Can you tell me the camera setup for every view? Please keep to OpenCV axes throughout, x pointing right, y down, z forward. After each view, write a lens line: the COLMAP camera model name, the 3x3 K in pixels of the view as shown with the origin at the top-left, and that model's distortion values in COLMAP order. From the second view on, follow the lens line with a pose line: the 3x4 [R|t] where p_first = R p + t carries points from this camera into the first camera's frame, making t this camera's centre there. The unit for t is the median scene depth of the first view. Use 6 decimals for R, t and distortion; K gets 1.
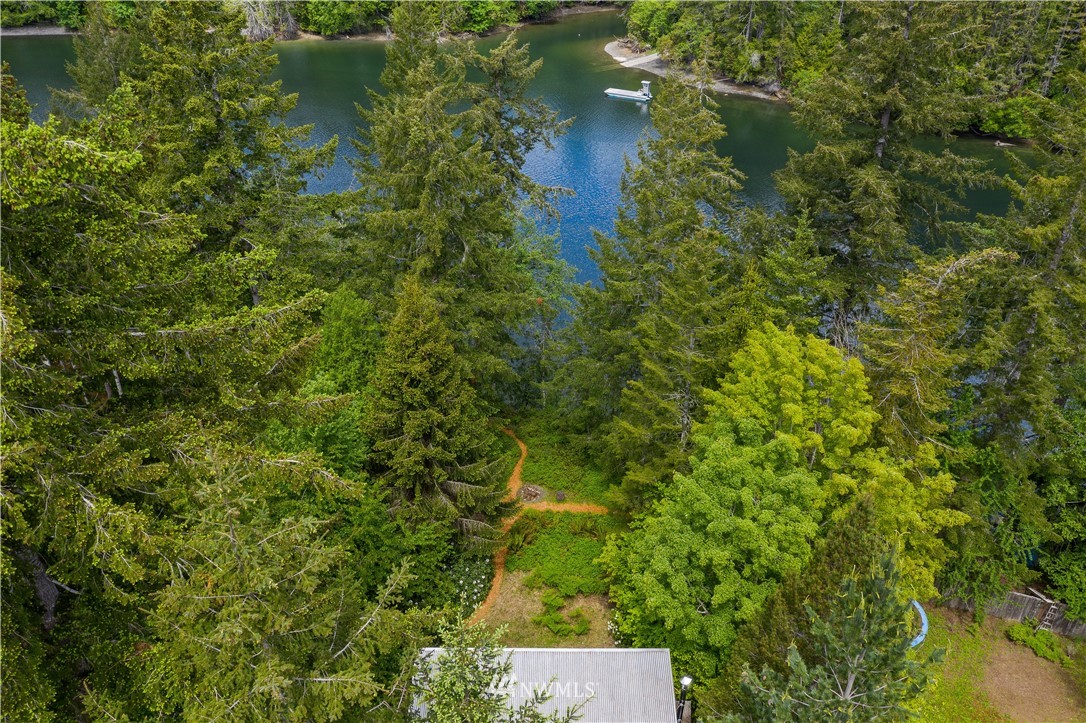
lens RADIAL K [[861.3, 0, 537.2], [0, 861.3, 360.4], [0, 0, 1]] dist [-0.052549, 0.003373]
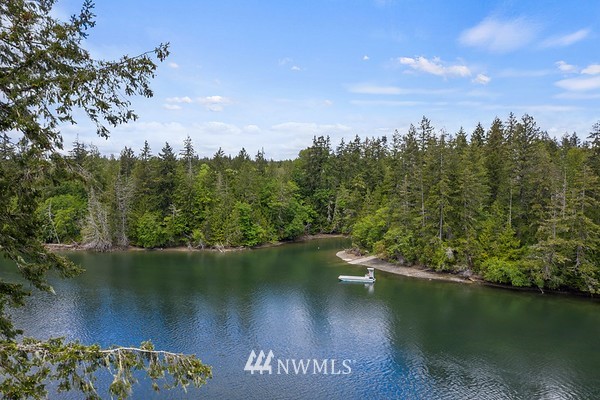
lens RADIAL K [[460.2, 0, 299.2], [0, 460.2, 198.1], [0, 0, 1]] dist [-0.012624, 0.002807]
pose [[0.999921, -0.012554, -0.000710, 0.020604], [0.010560, 0.869060, -0.494594, -0.071242], [0.006826, 0.494547, 0.869124, 0.316202]]
